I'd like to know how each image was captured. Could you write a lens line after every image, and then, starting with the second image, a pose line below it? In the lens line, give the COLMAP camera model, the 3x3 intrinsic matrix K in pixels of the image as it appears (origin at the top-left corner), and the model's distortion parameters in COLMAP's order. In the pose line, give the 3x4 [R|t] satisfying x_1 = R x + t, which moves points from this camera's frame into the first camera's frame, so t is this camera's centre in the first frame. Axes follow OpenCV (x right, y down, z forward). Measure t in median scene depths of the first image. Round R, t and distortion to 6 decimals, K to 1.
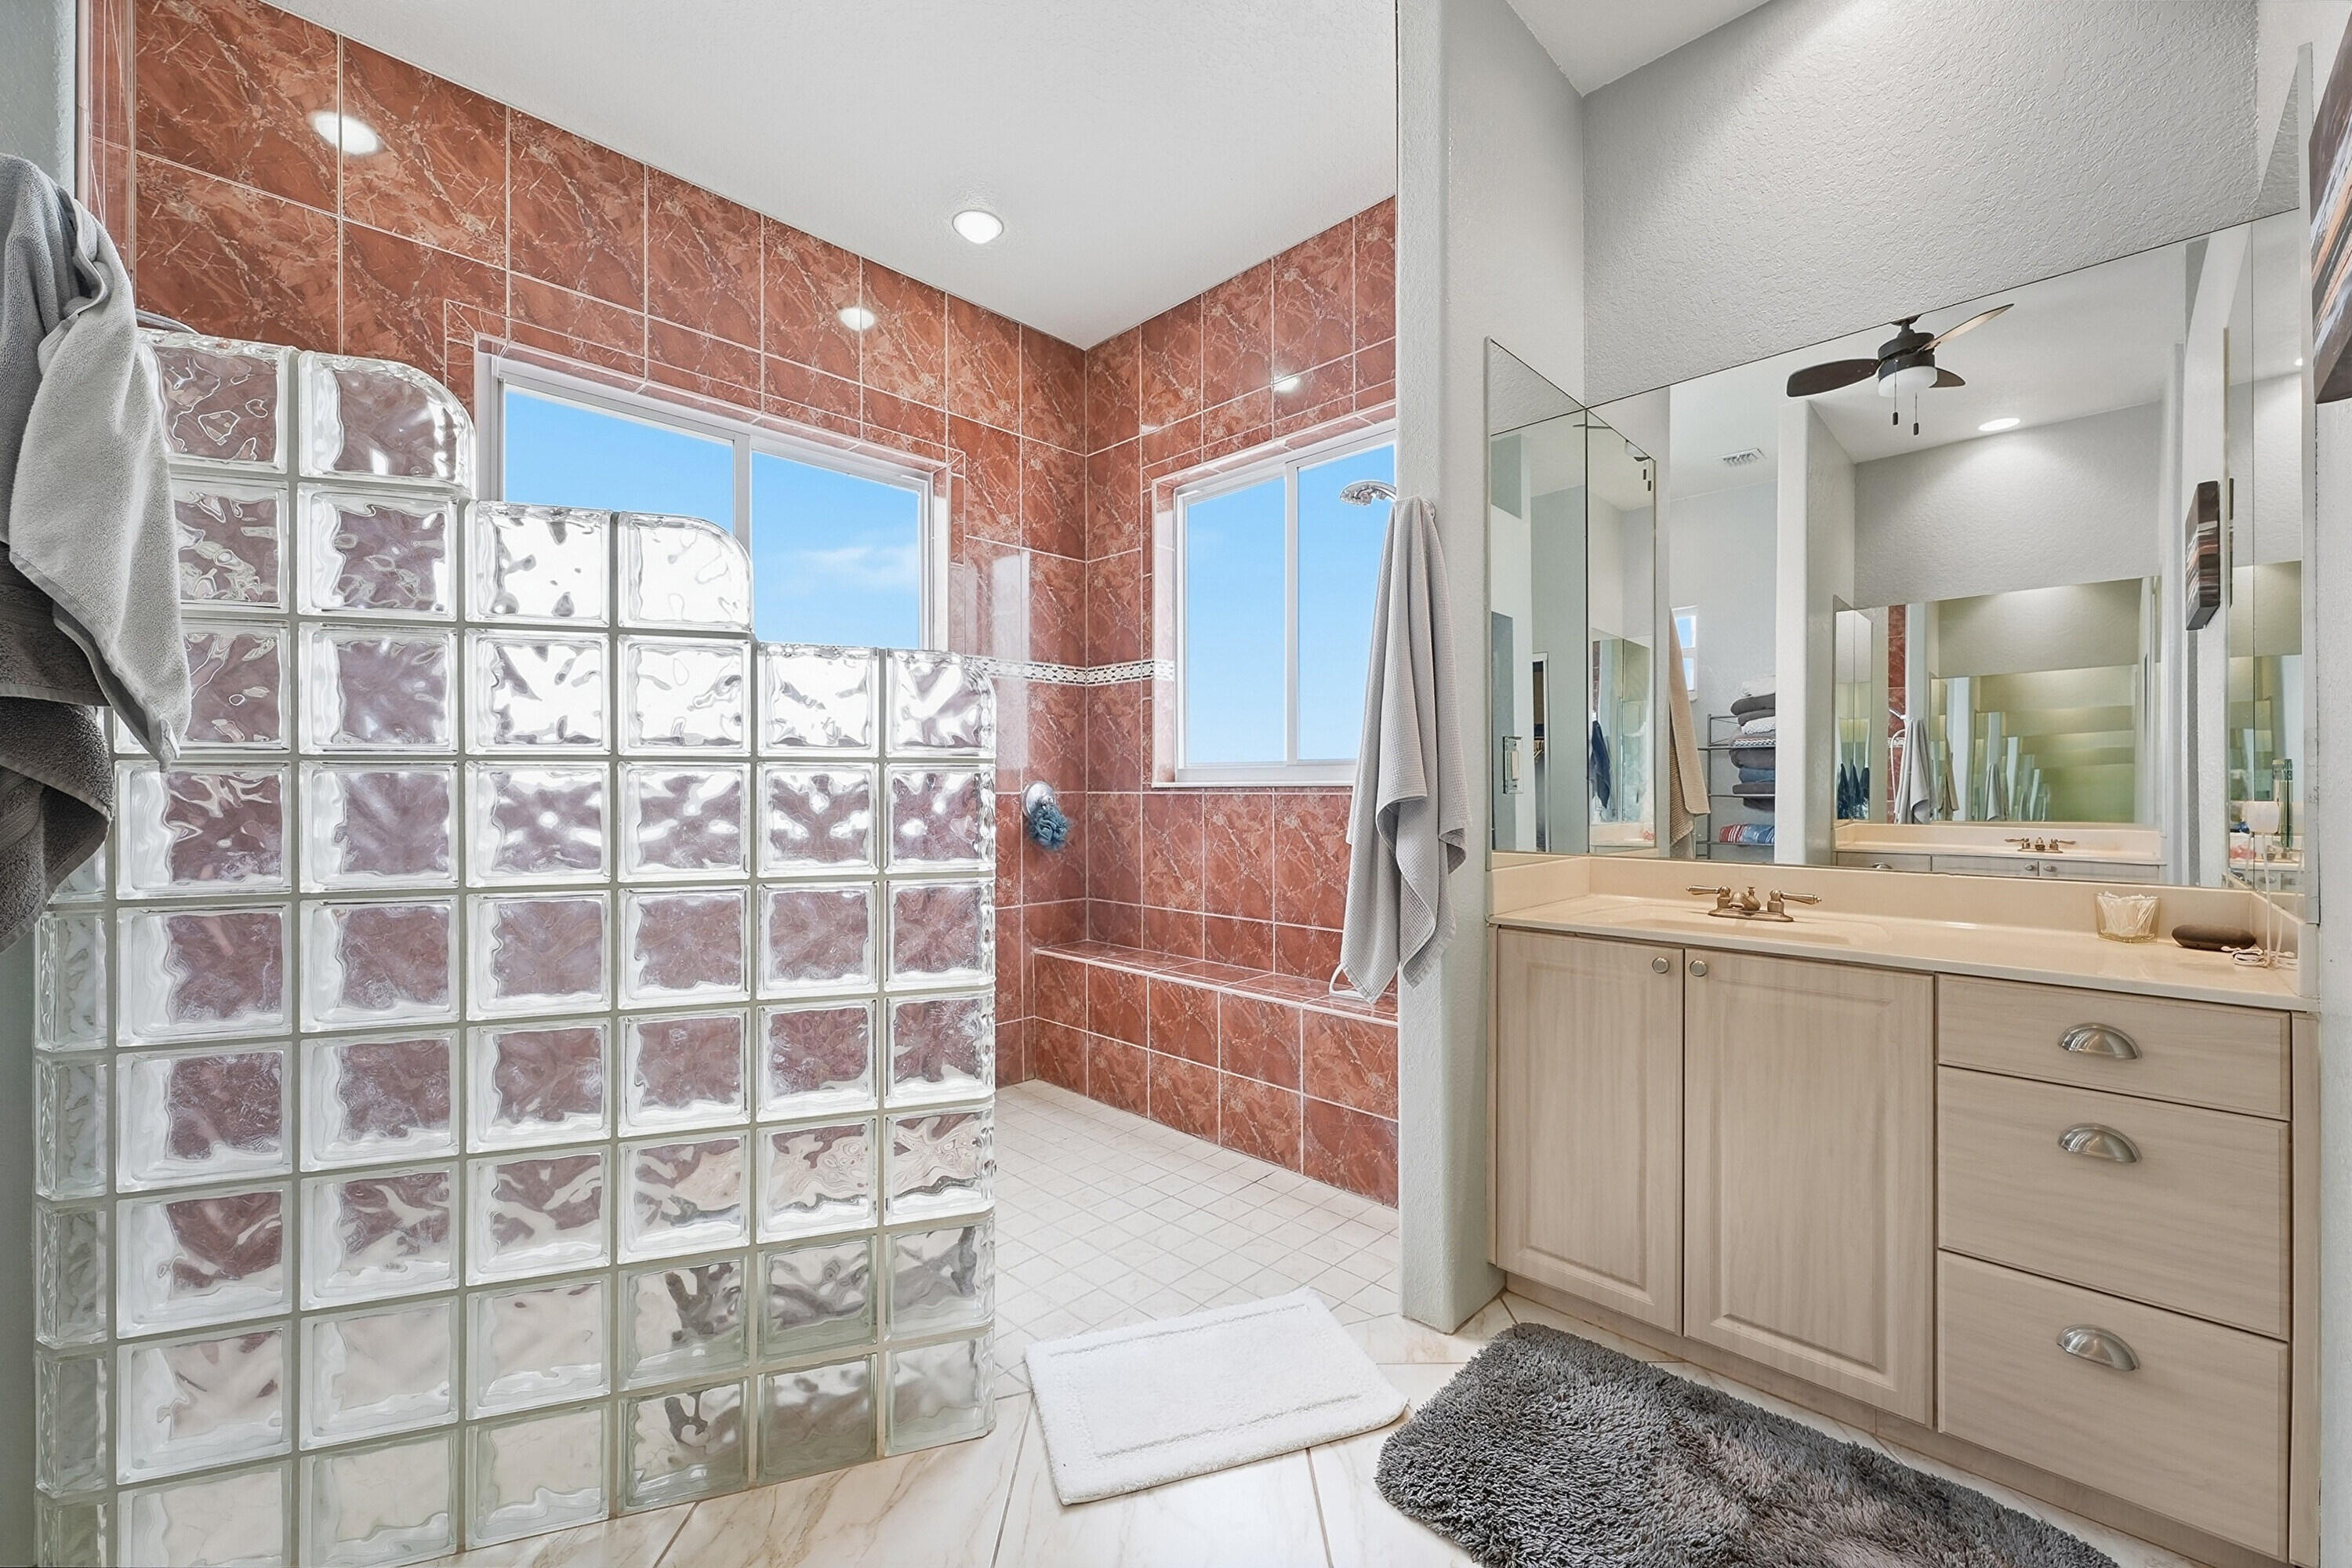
lens RADIAL K [[947.5, 0, 1170.6], [0, 947.5, 783.4], [0, 0, 1]] dist [-0.001772, 0.000364]
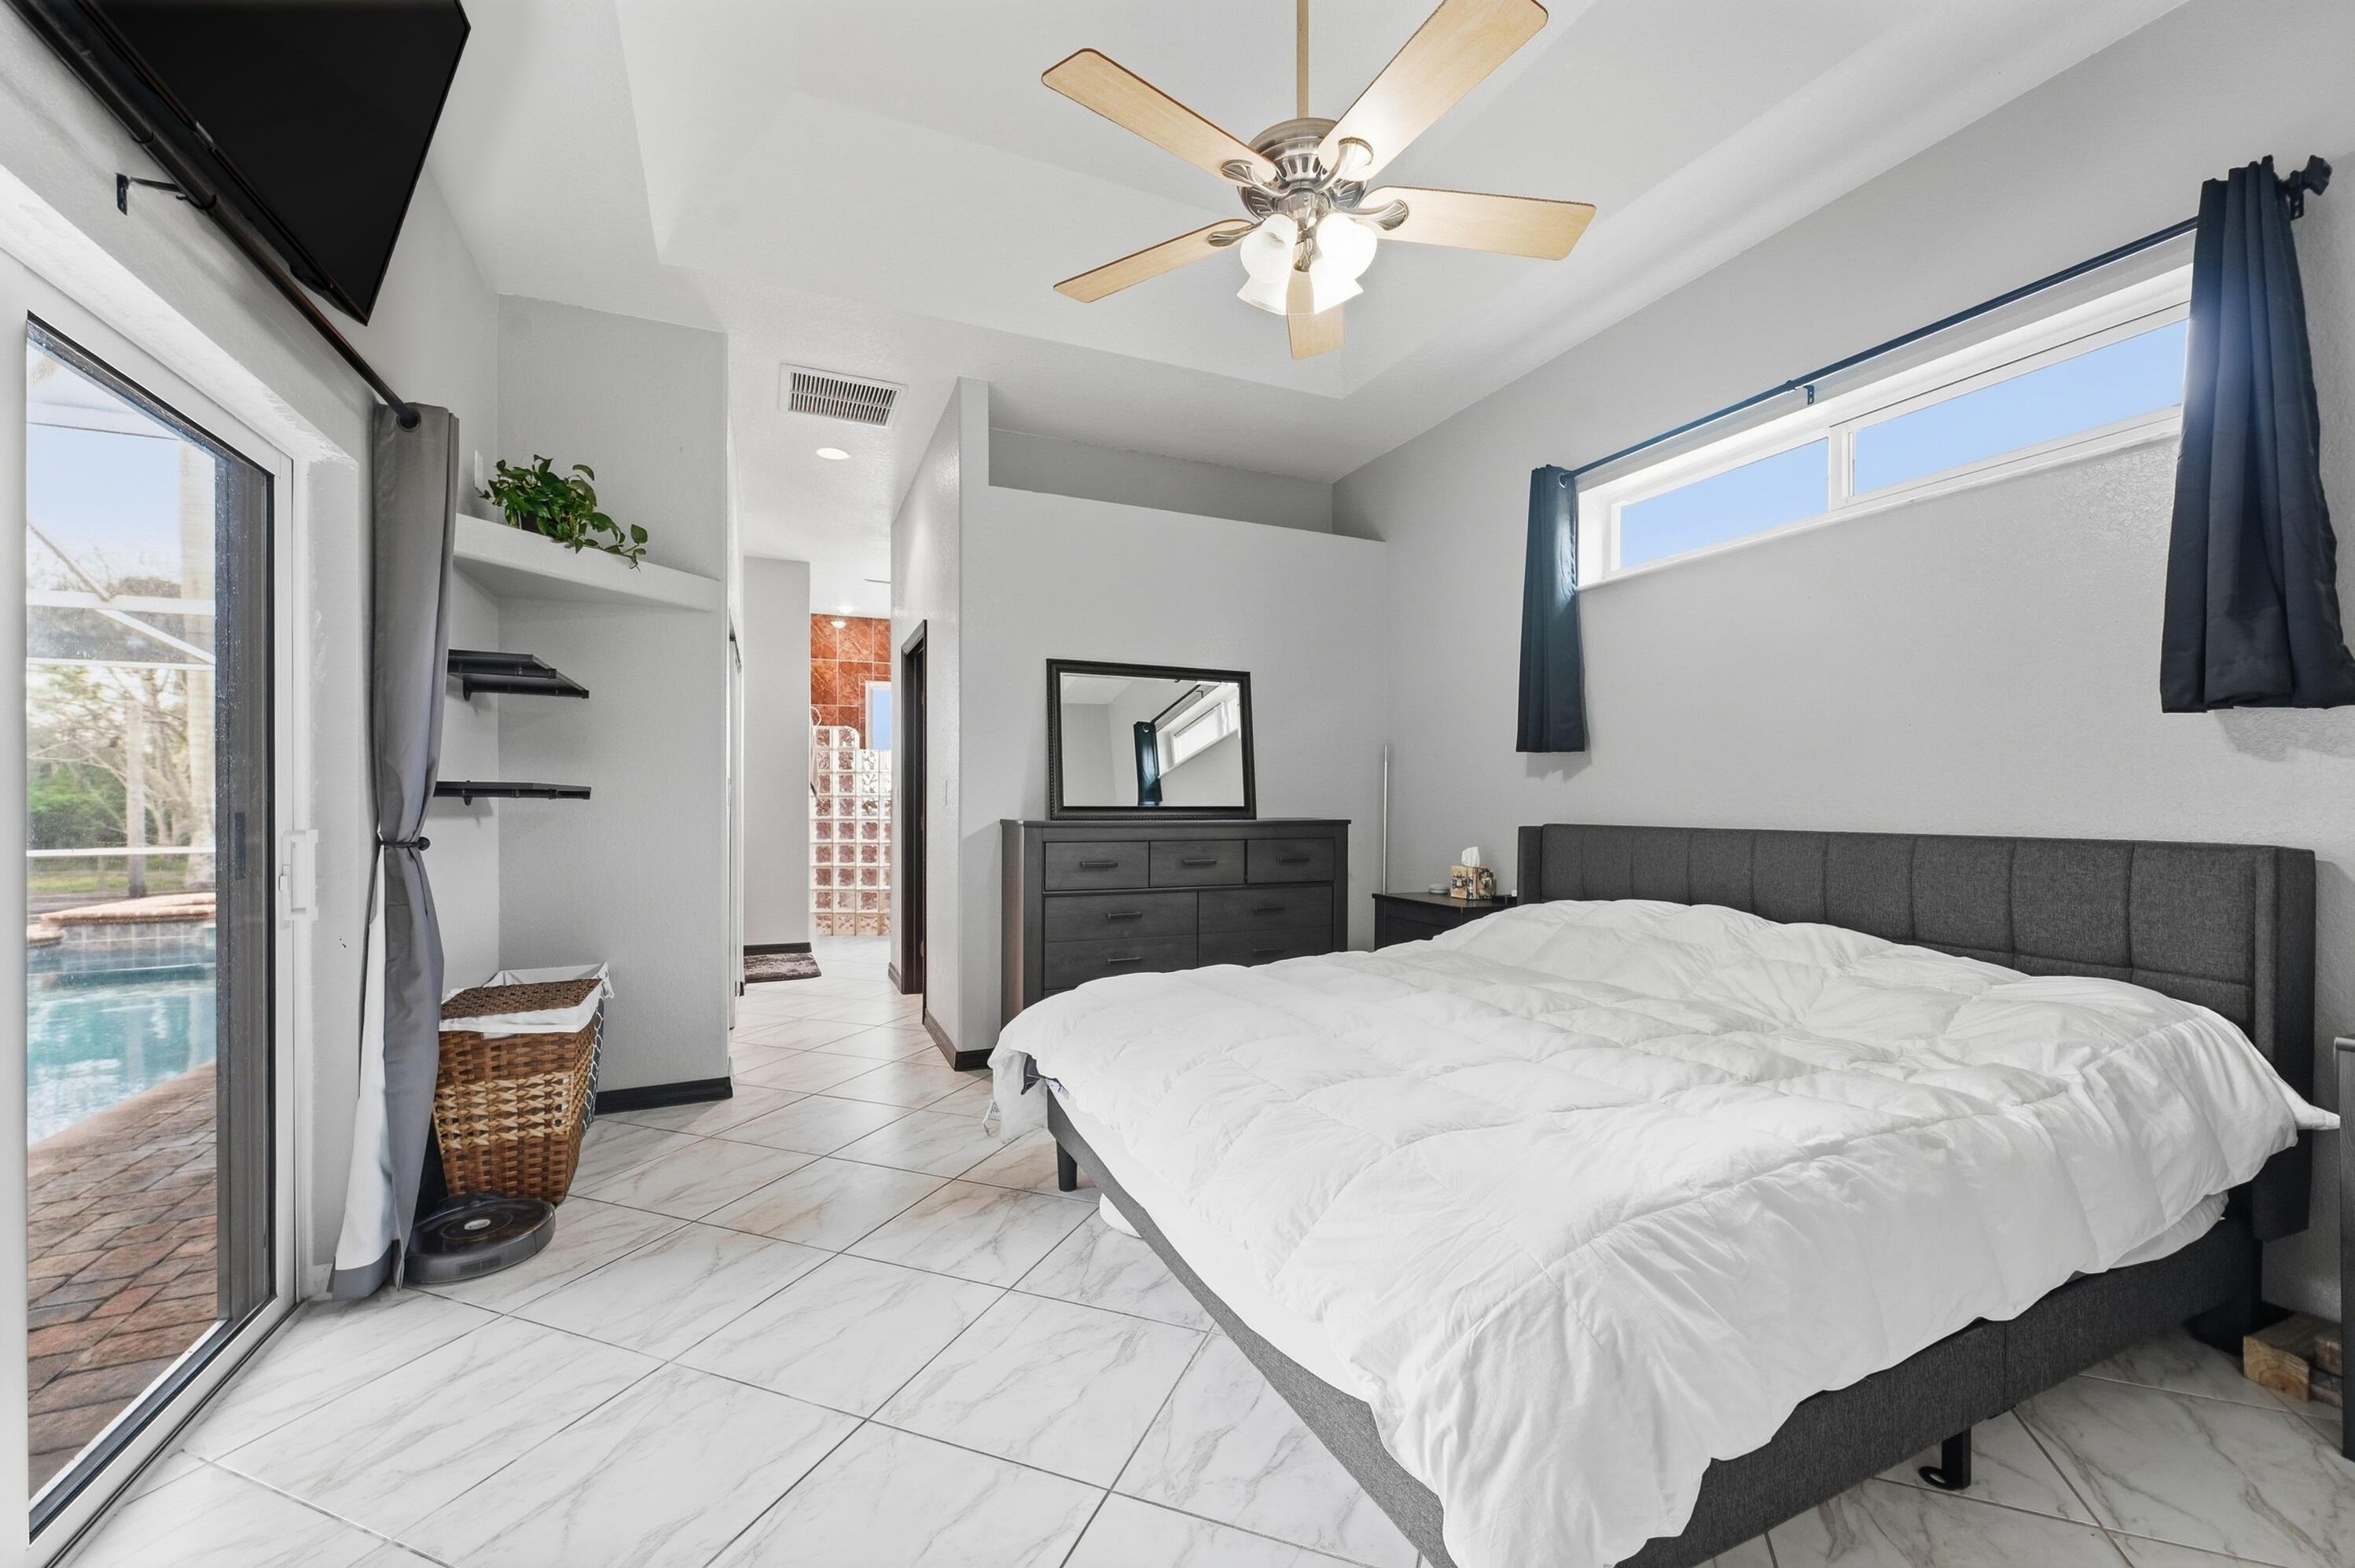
lens RADIAL K [[948.6, 0, 1200.7], [0, 948.6, 797.3], [0, 0, 1]] dist [-0.001772, 0.000364]
pose [[0.929991, -0.001137, -0.367580, 2.048896], [0.000629, 0.999999, -0.001502, -0.005135], [0.367581, 0.001166, 0.929991, -2.214541]]
